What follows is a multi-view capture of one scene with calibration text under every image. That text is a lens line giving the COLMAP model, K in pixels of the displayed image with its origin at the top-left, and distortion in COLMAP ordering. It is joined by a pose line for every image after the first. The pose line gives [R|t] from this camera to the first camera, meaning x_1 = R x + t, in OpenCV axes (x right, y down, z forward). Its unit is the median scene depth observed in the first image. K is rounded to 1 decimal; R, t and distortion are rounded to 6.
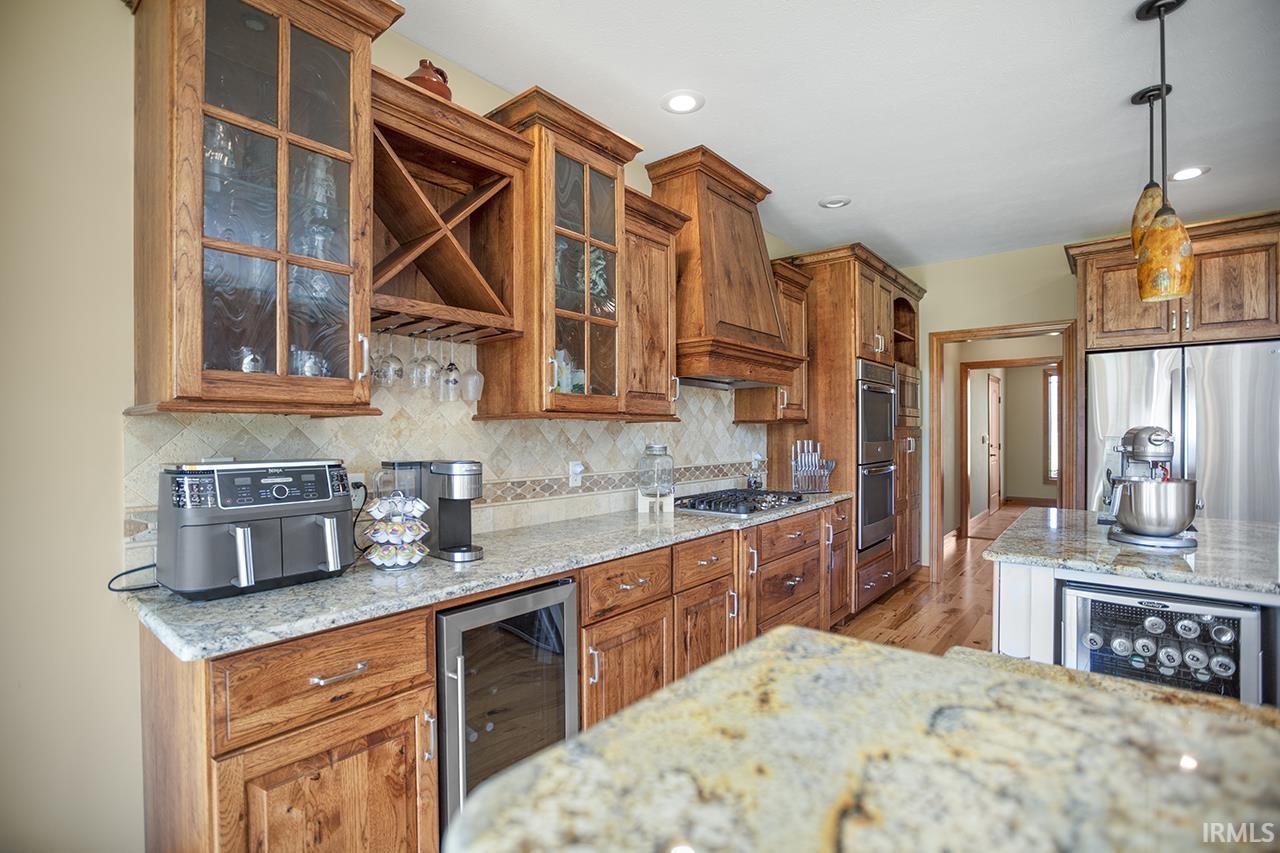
lens RADIAL K [[592.0, 0, 638.1], [0, 592.0, 437.3], [0, 0, 1]] dist [-0.059007, 0.026412]
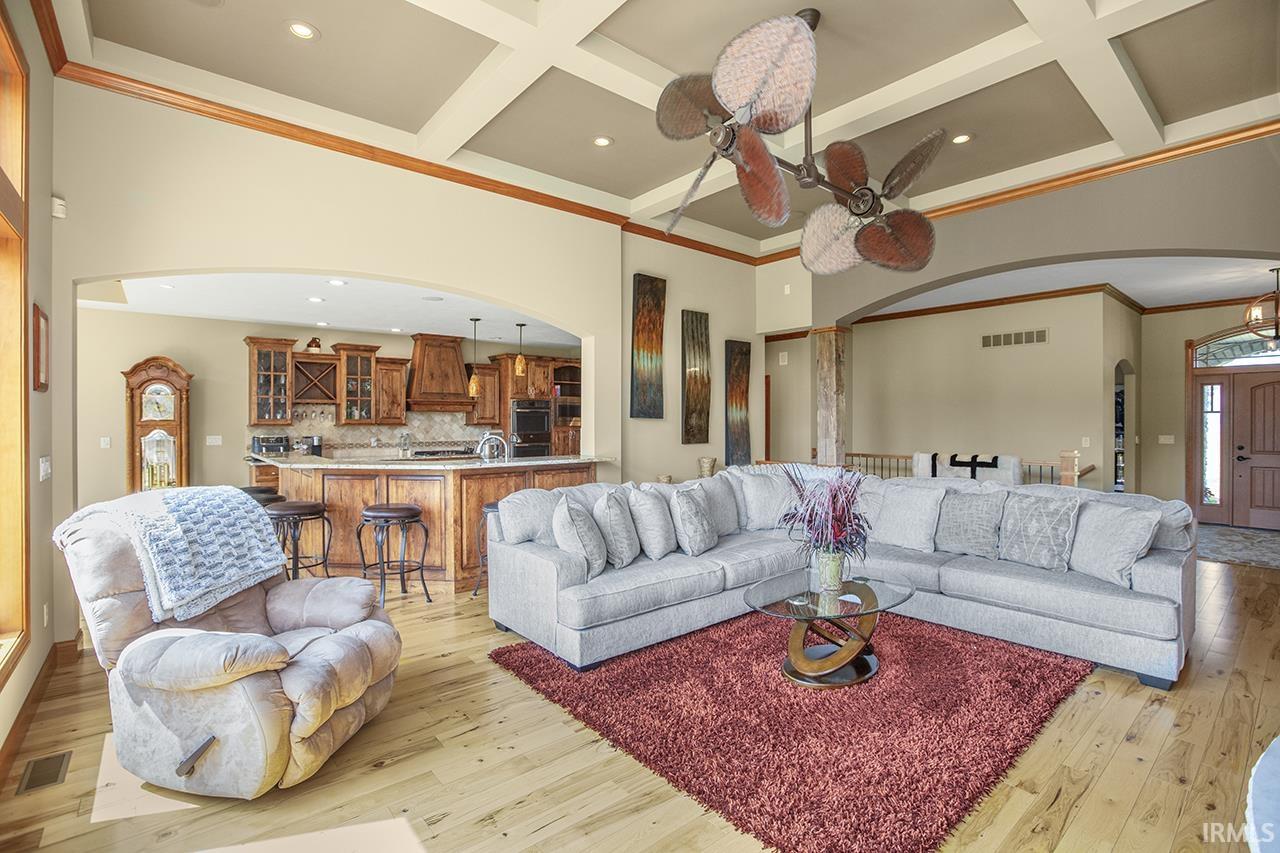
lens RADIAL K [[587.5, 0, 638.8], [0, 587.5, 419.7], [0, 0, 1]] dist [-0.066385, 0.036582]
pose [[0.983319, 0.005407, -0.181811, 2.205451], [-0.007130, 0.999936, -0.008825, -0.048827], [0.181752, 0.009974, 0.983294, -2.157118]]
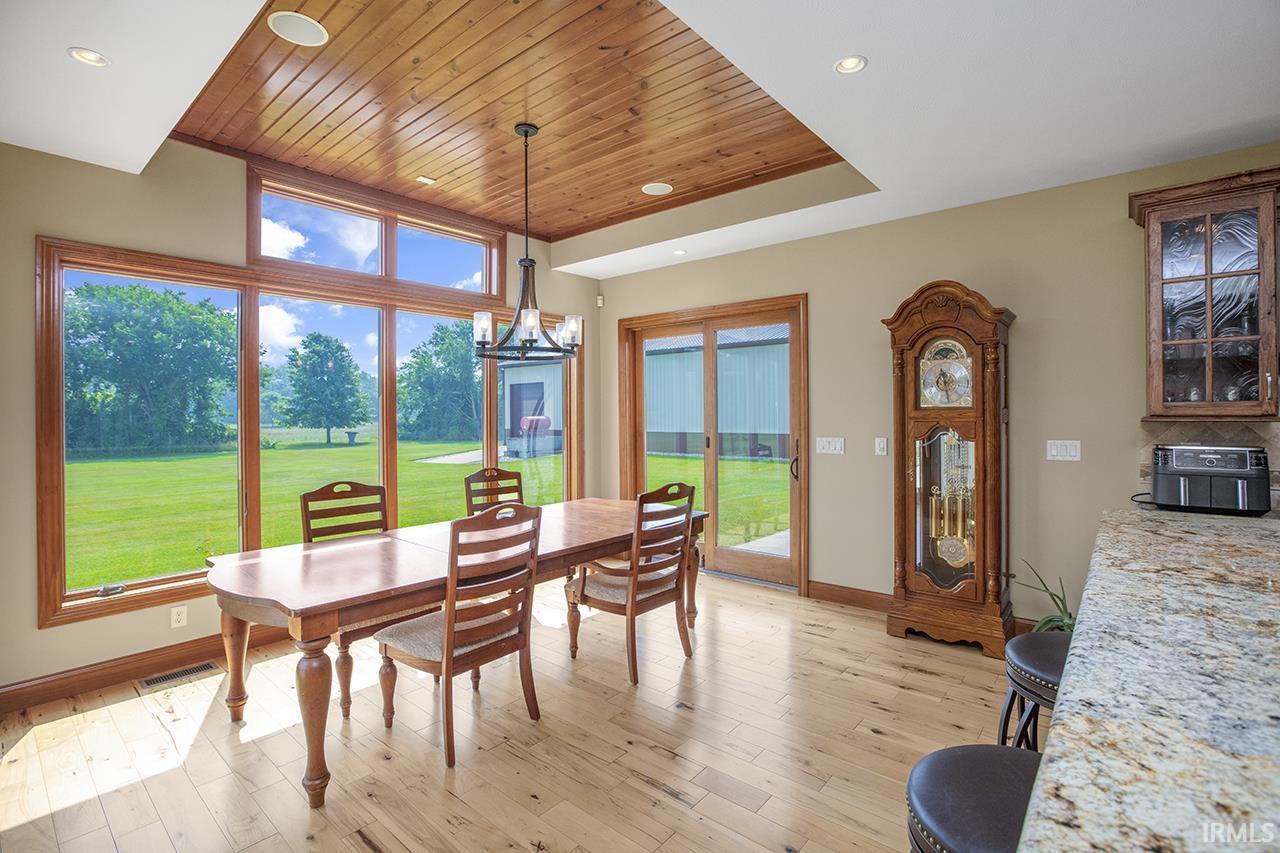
lens RADIAL K [[590.5, 0, 637.3], [0, 590.5, 424.8], [0, 0, 1]] dist [-0.051483, 0.020670]
pose [[-0.013762, 0.024363, -0.999608, 0.804691], [-0.000042, 0.999703, 0.024366, -0.046869], [0.999905, 0.000377, -0.013757, -0.533164]]
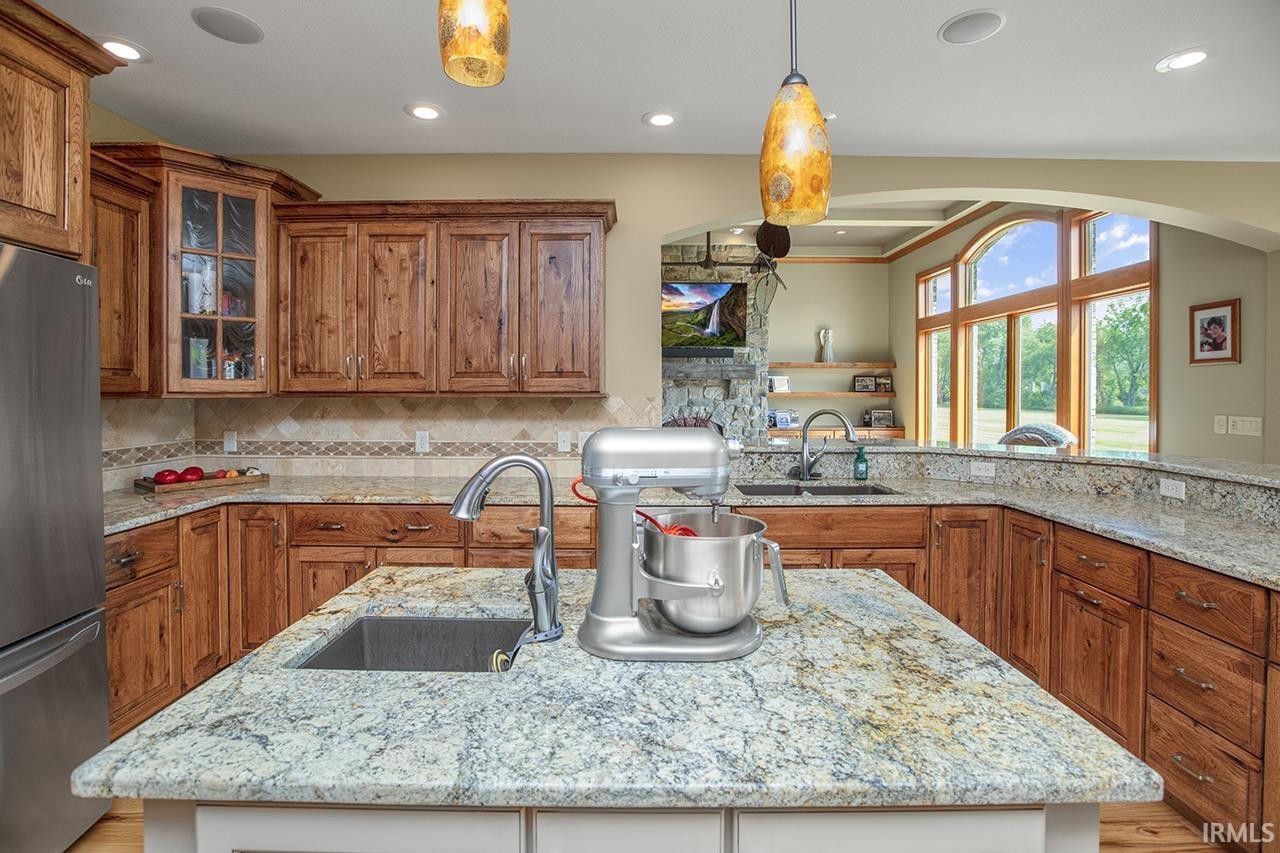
lens RADIAL K [[597.1, 0, 642.8], [0, 597.1, 391.9], [0, 0, 1]] dist [-0.032788, 0.000785]
pose [[-0.644992, 0.002296, 0.764185, 0.426956], [0.006538, 0.999975, 0.002514, -0.048752], [-0.764161, 0.006618, -0.644992, 1.251103]]
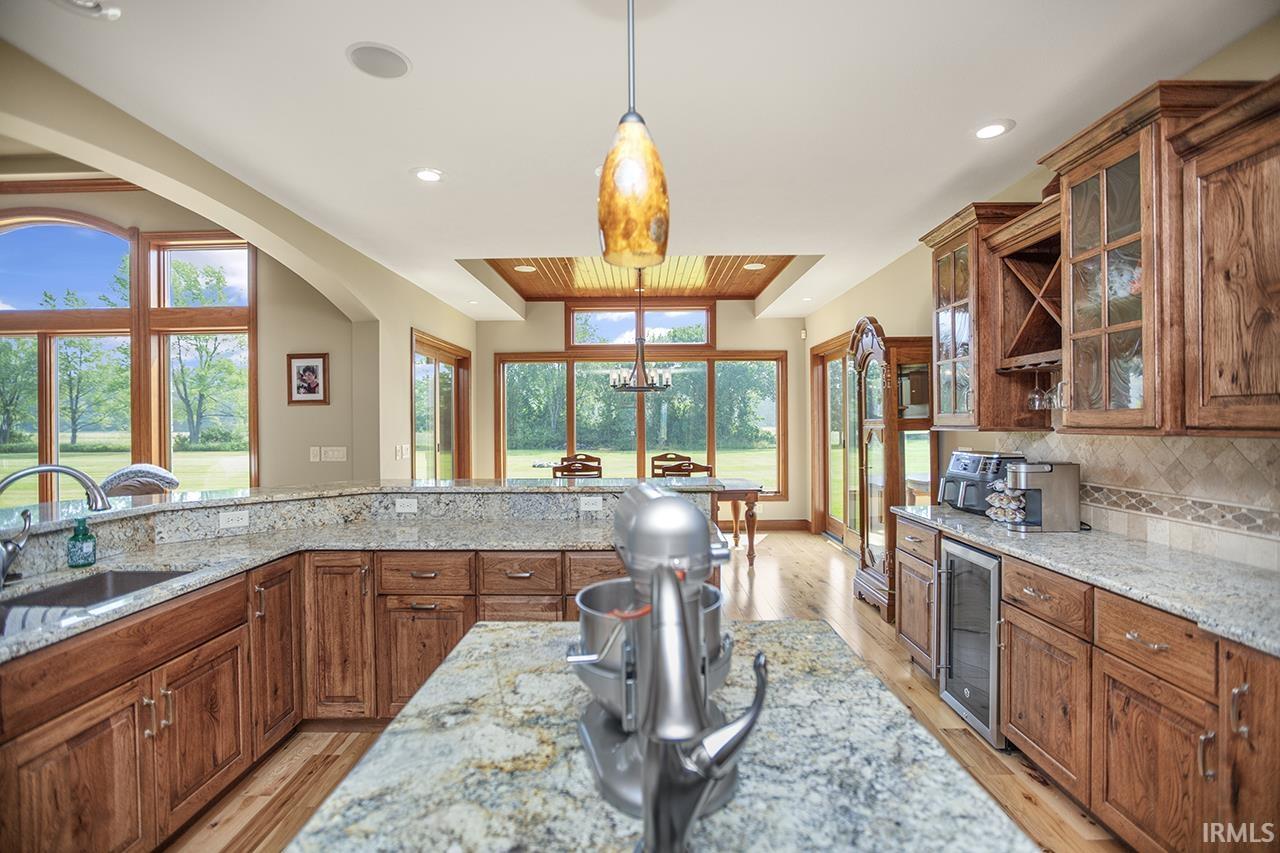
lens RADIAL K [[590.5, 0, 637.3], [0, 590.5, 424.8], [0, 0, 1]] dist [-0.051483, 0.020670]
pose [[-0.774444, 0.015459, -0.632453, 1.065218], [0.008196, 0.999863, 0.014405, -0.064436], [0.632589, 0.005972, -0.774464, 1.204408]]
